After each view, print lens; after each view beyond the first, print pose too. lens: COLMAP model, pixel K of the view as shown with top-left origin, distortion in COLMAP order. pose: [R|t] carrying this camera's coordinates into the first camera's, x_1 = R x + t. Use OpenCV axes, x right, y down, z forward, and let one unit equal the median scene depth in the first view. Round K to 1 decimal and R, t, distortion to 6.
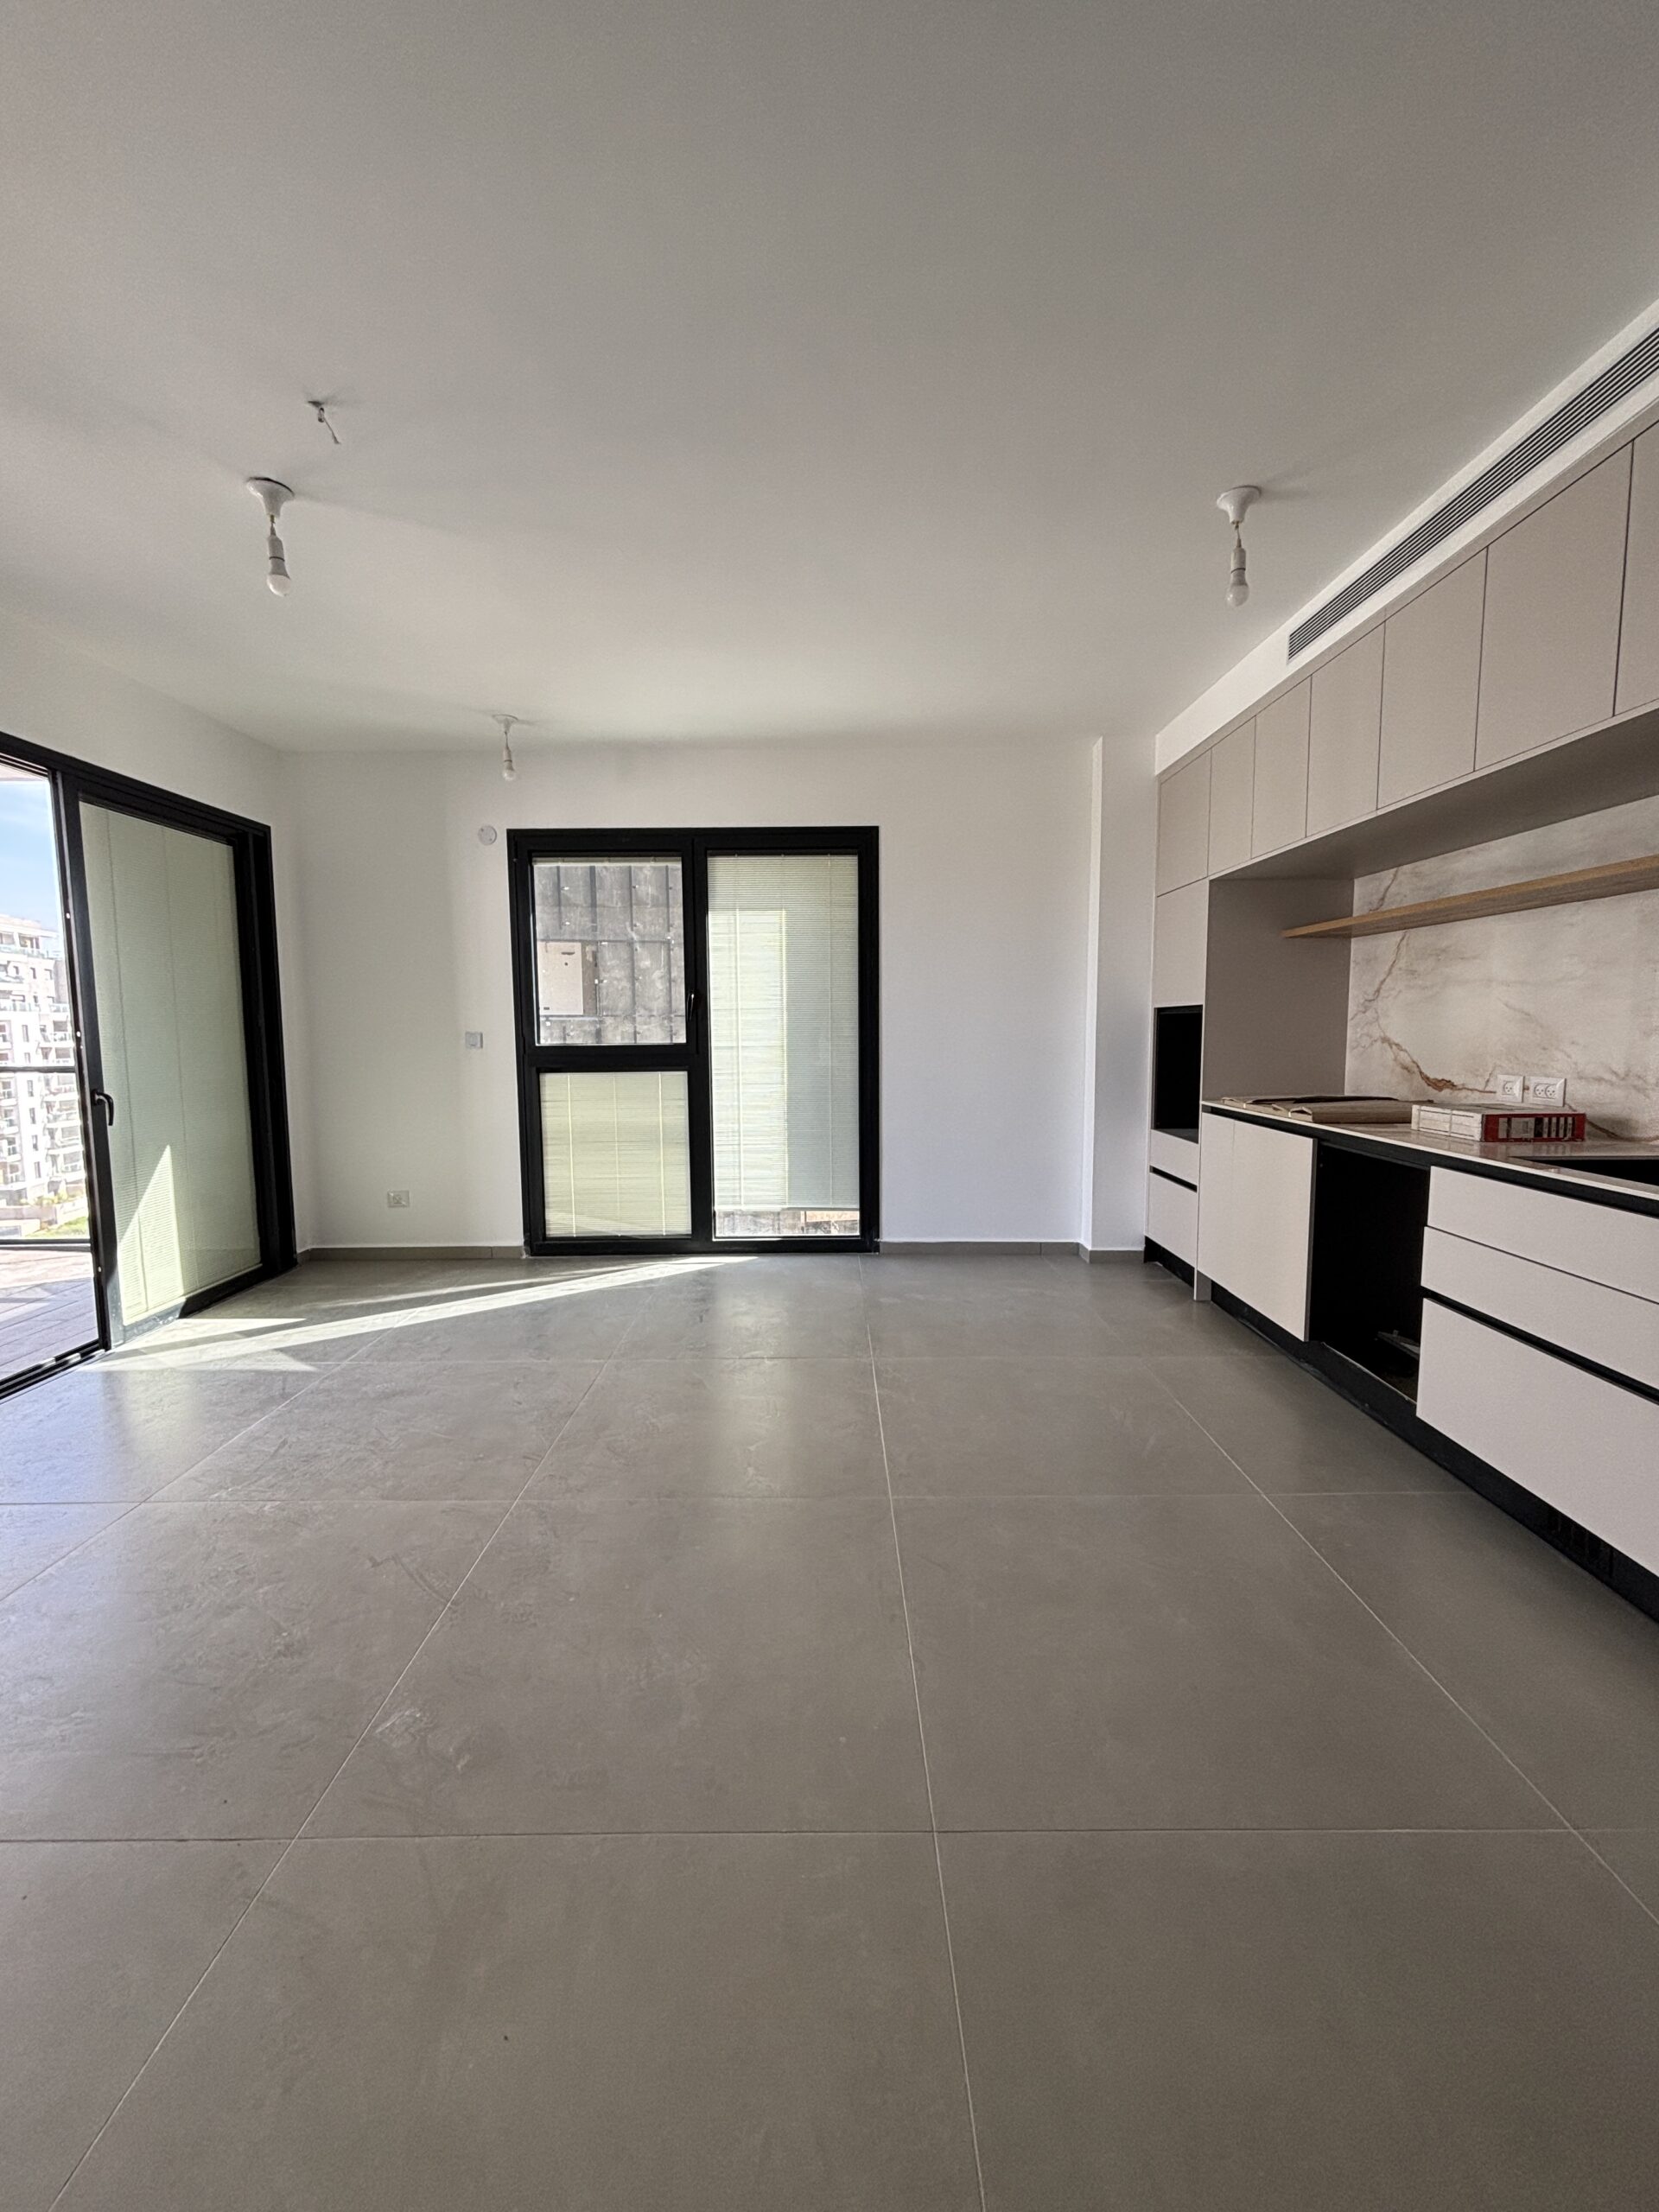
lens RADIAL K [[887.0, 0, 829.5], [0, 887.0, 1106.0], [0, 0, 1]] dist [0.006131, -0.012121]
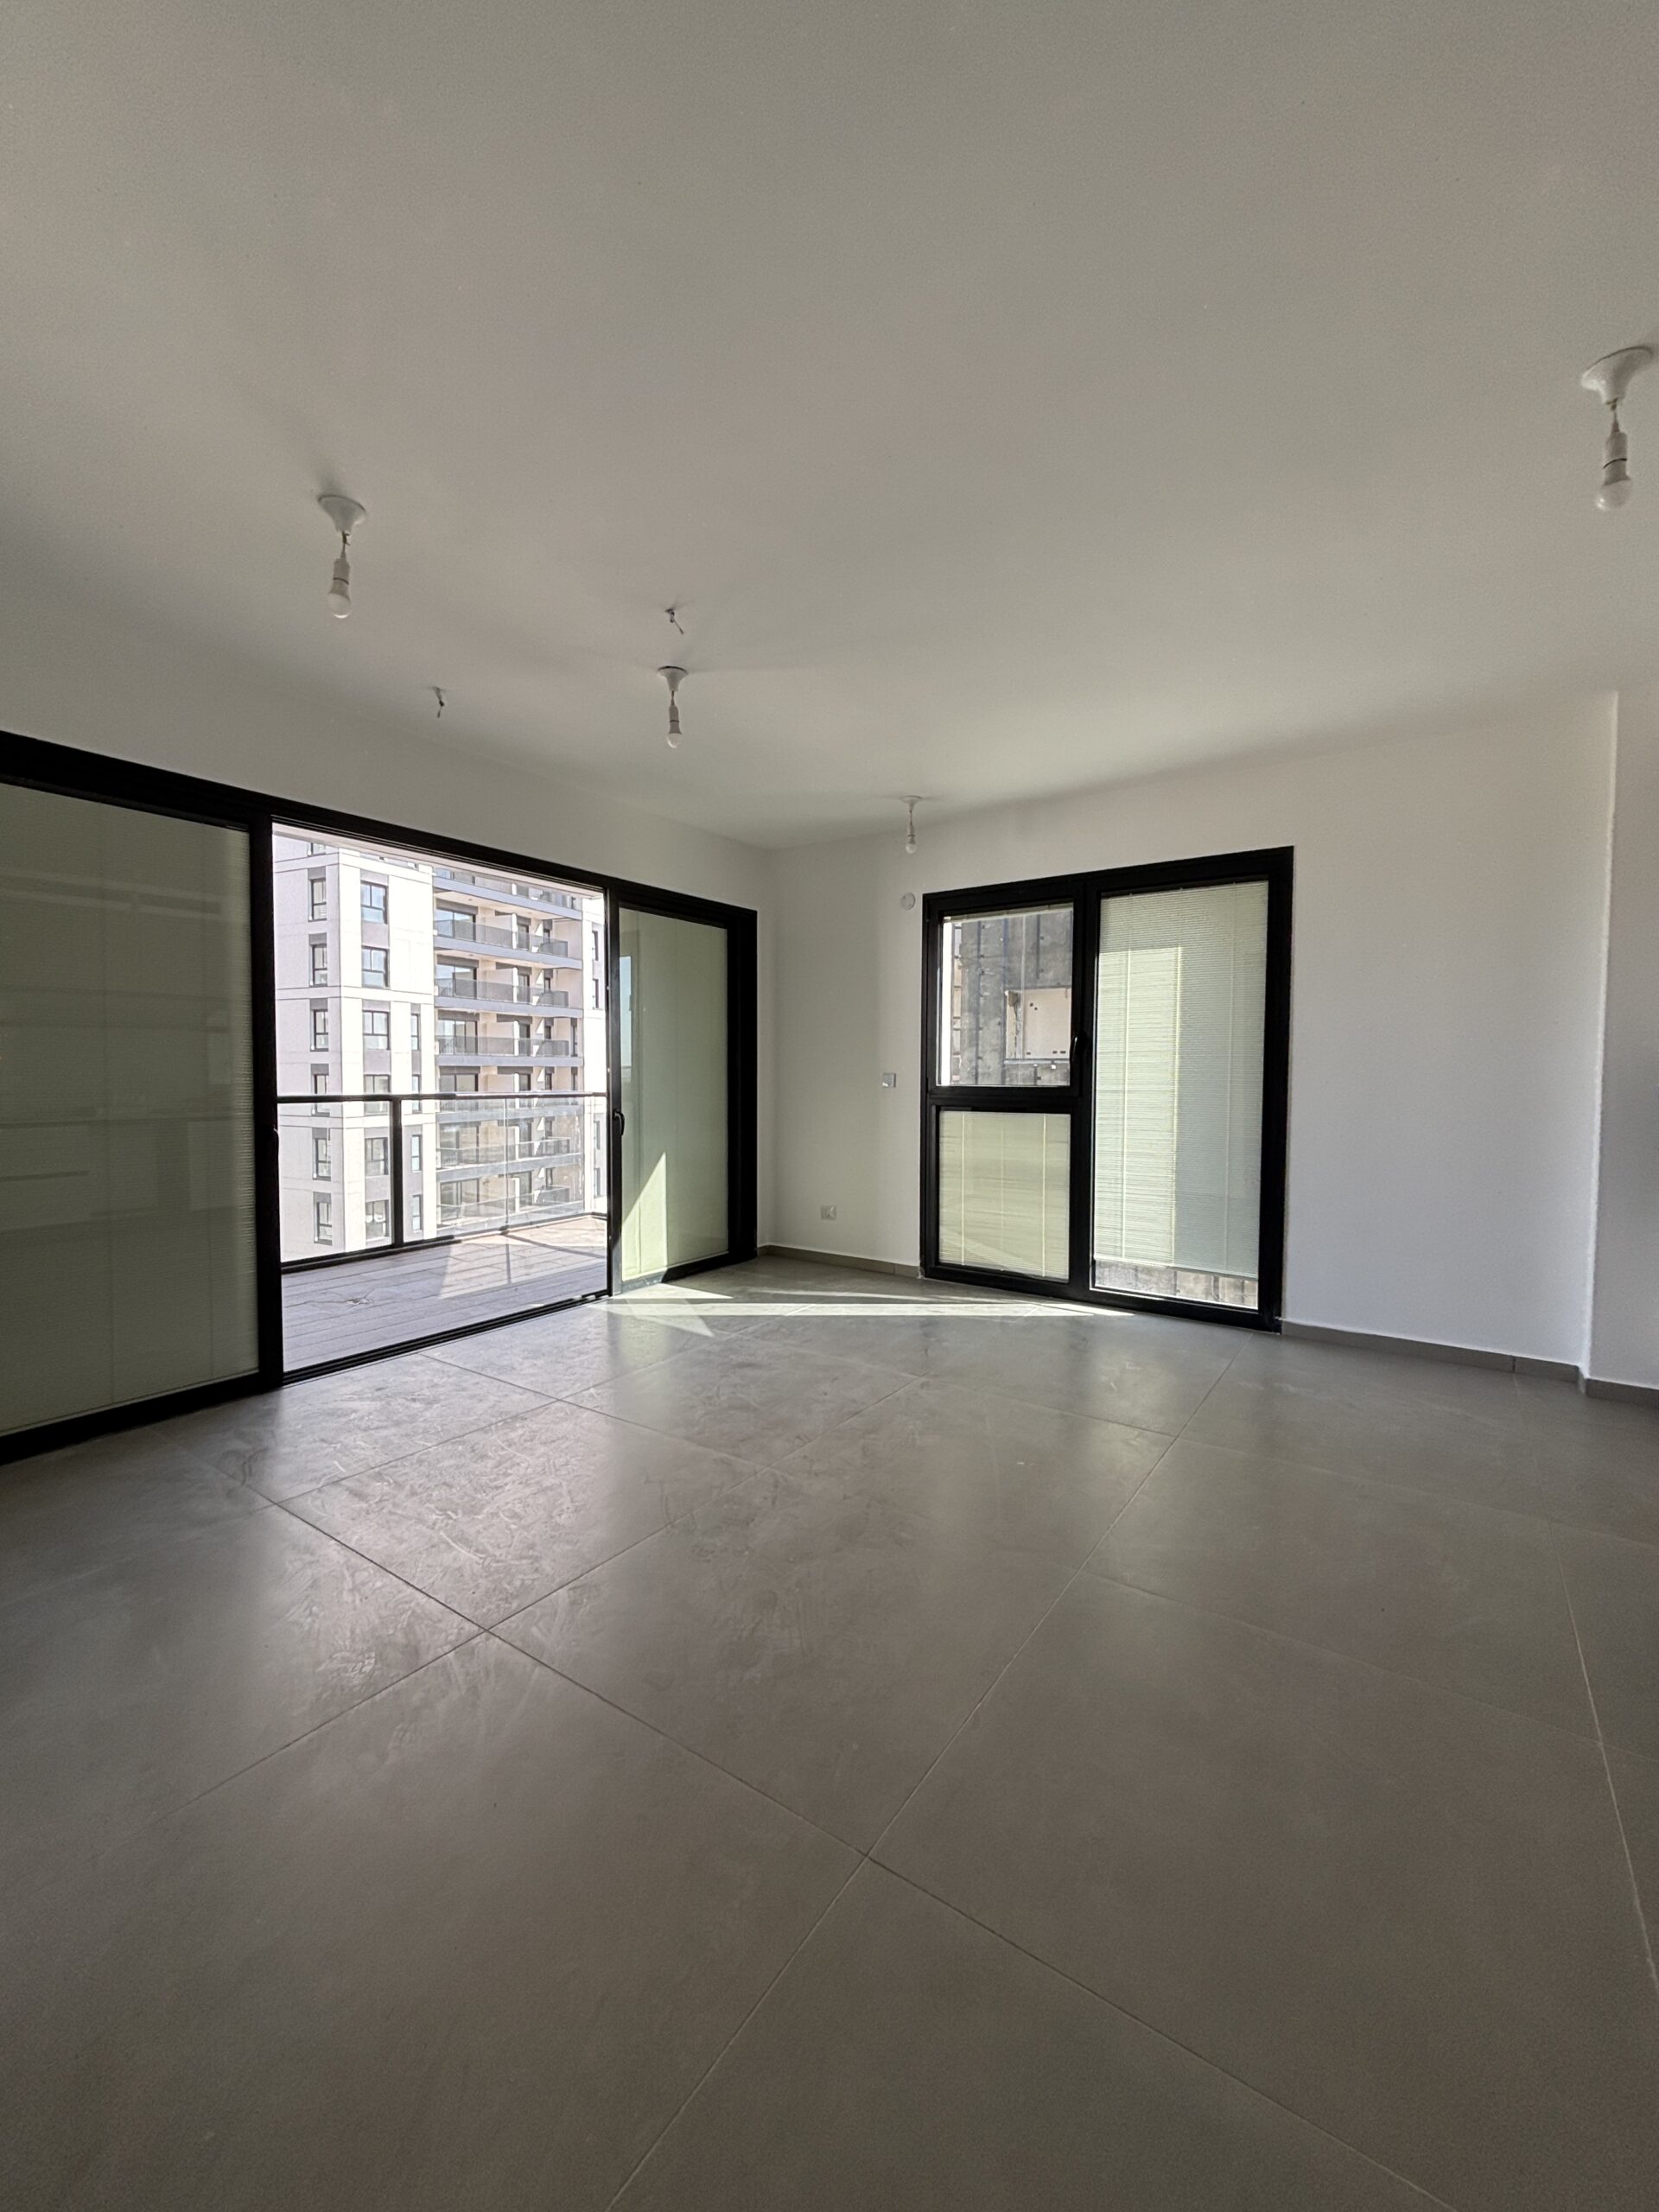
lens RADIAL K [[887.0, 0, 829.5], [0, 887.0, 1106.0], [0, 0, 1]] dist [0.006131, -0.012121]
pose [[0.816221, 0.033819, -0.576750, 0.207447], [-0.062136, 0.997634, -0.029437, -0.002416], [0.574389, 0.059864, 0.816390, 0.031566]]
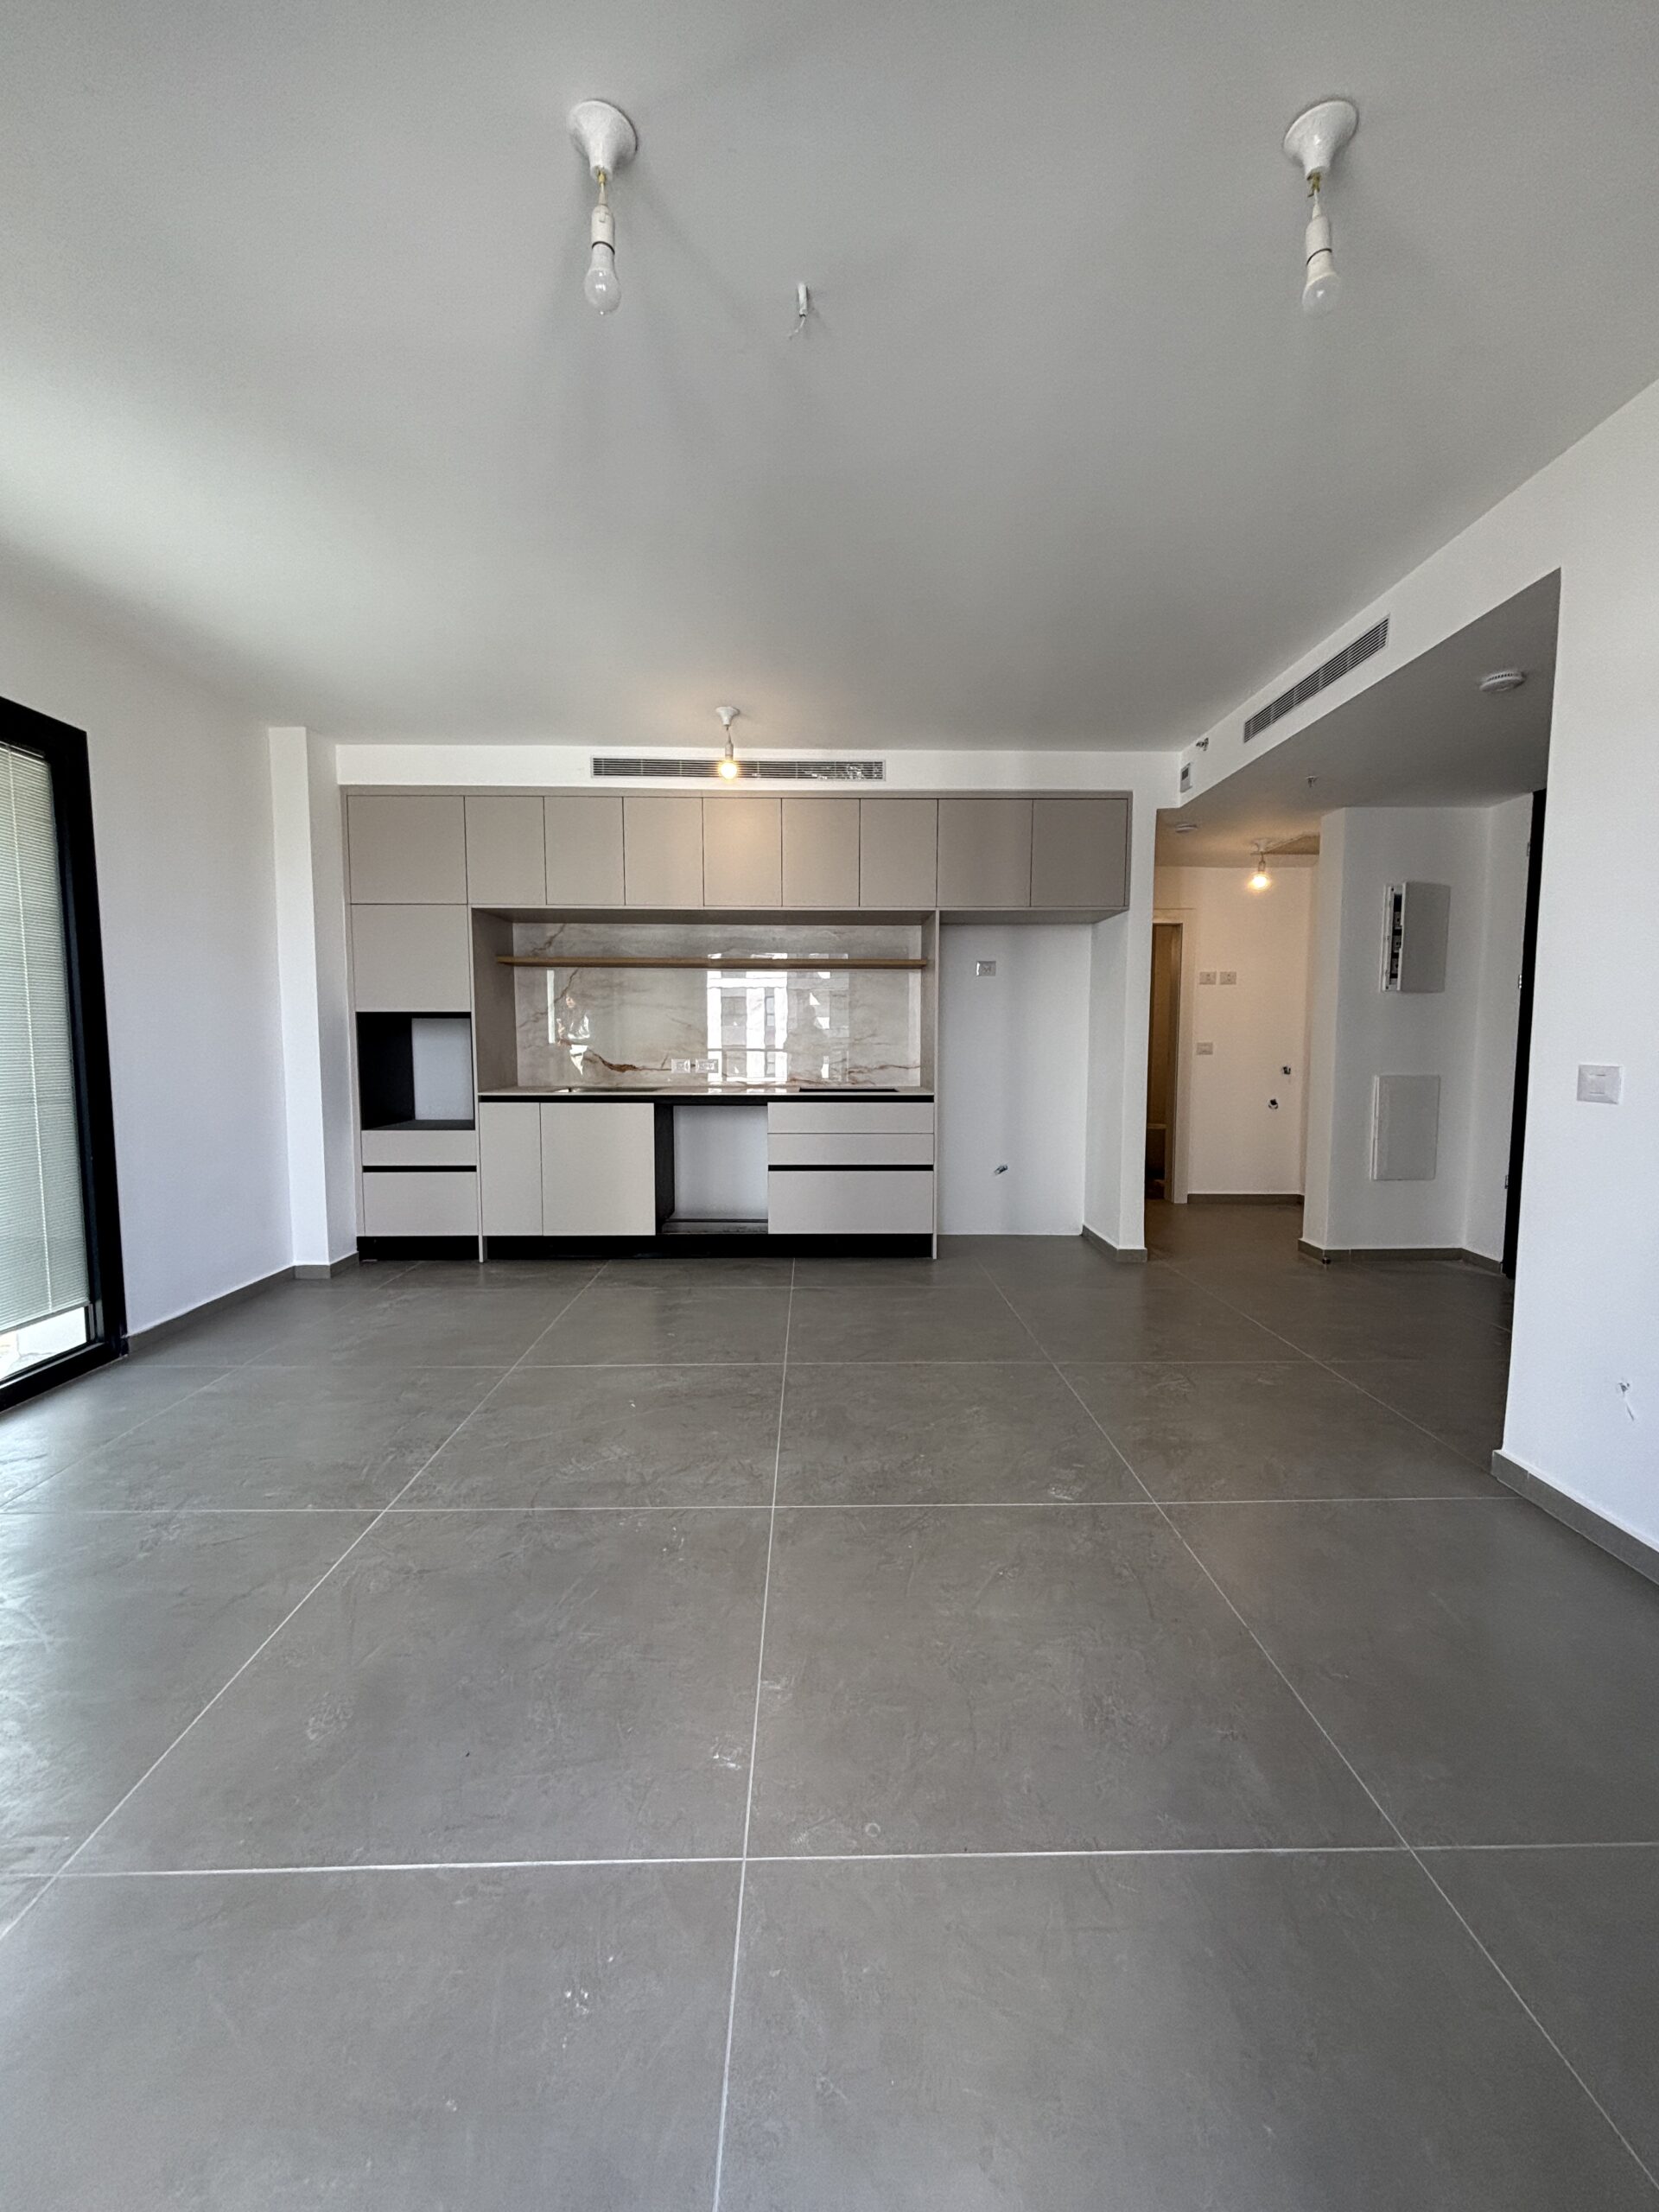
lens RADIAL K [[887.0, 0, 829.5], [0, 887.0, 1106.0], [0, 0, 1]] dist [0.006131, -0.012121]
pose [[-0.007899, -0.072037, 0.997371, -0.705134], [0.090974, 0.993214, 0.072458, -0.029777], [-0.995822, 0.091308, -0.001292, 0.492756]]
